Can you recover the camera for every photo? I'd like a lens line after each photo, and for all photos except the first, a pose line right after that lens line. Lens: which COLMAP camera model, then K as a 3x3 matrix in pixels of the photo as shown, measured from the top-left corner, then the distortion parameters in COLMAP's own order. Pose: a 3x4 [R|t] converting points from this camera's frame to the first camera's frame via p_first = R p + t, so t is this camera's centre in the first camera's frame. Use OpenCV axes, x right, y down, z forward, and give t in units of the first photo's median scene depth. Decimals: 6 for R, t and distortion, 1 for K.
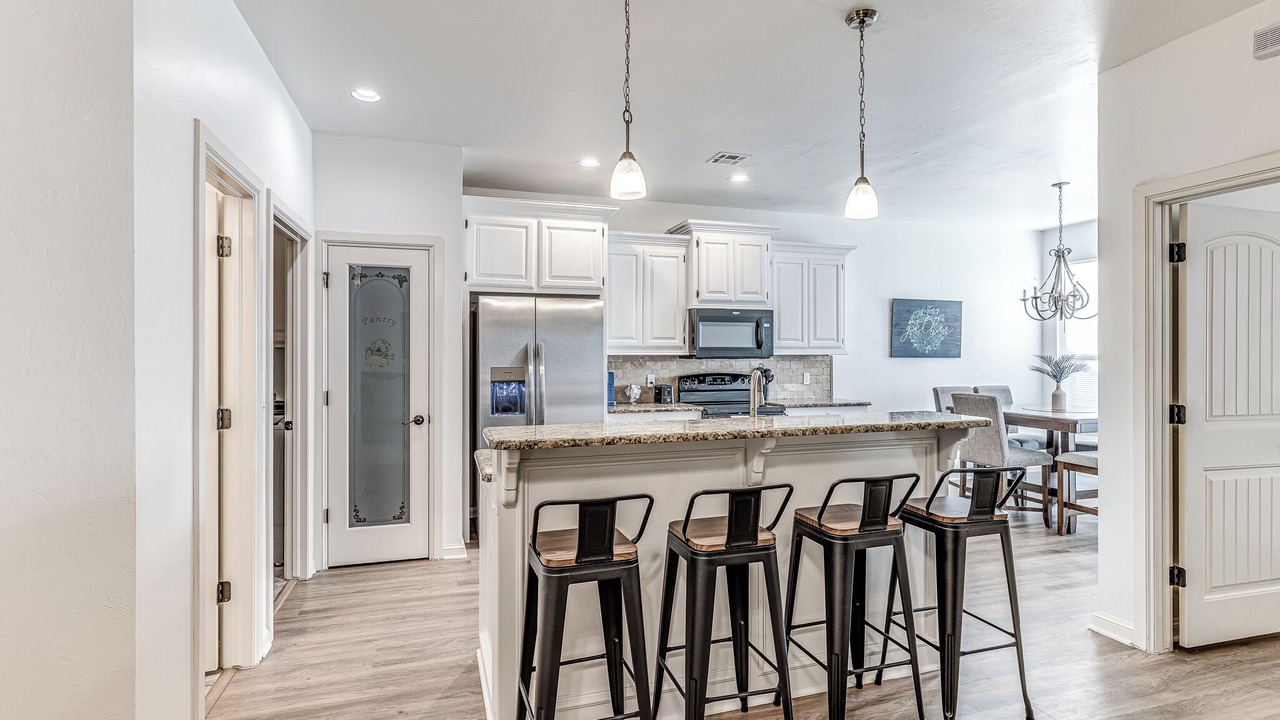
lens RADIAL K [[637.2, 0, 655.3], [0, 637.2, 362.2], [0, 0, 1]] dist [-0.000753, 0.000401]
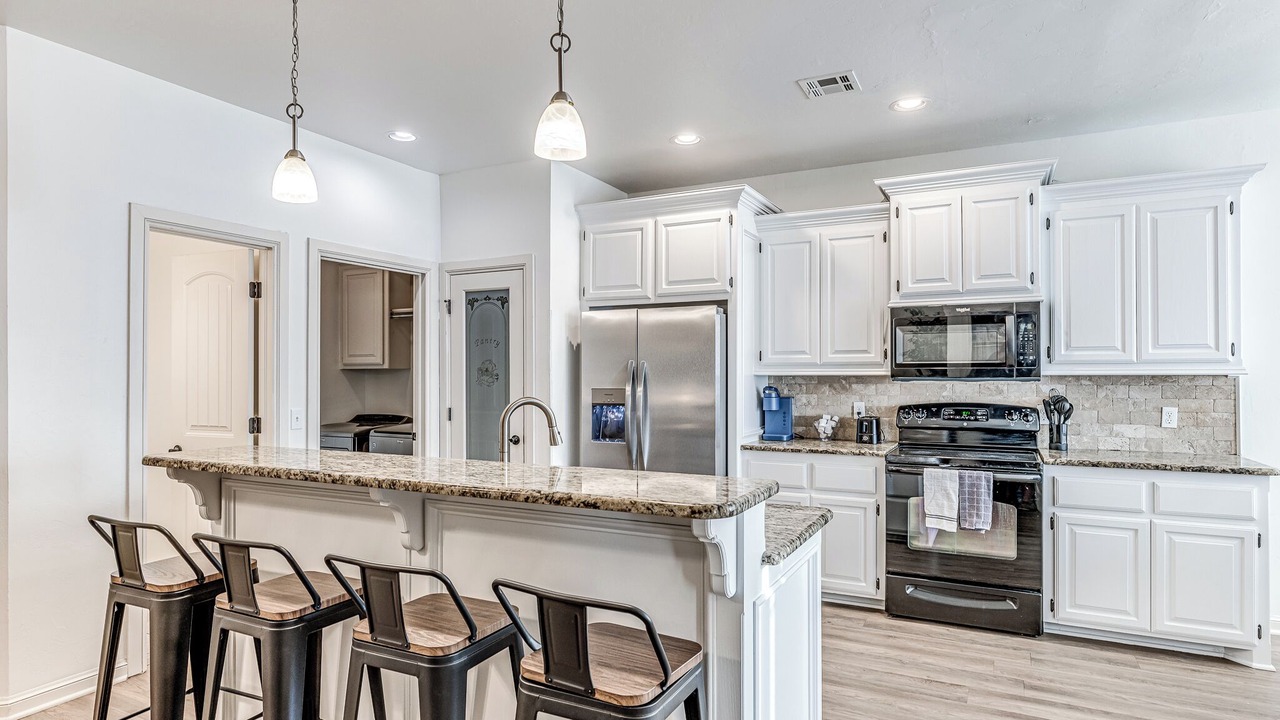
lens RADIAL K [[715.0, 0, 646.1], [0, 715.0, 372.9], [0, 0, 1]] dist [-0.011533, 0.007363]
pose [[0.693152, -0.001351, -0.720791, 0.429880], [-0.008396, 0.999915, -0.009949, -0.003866], [0.720743, 0.012948, 0.693082, 0.277191]]
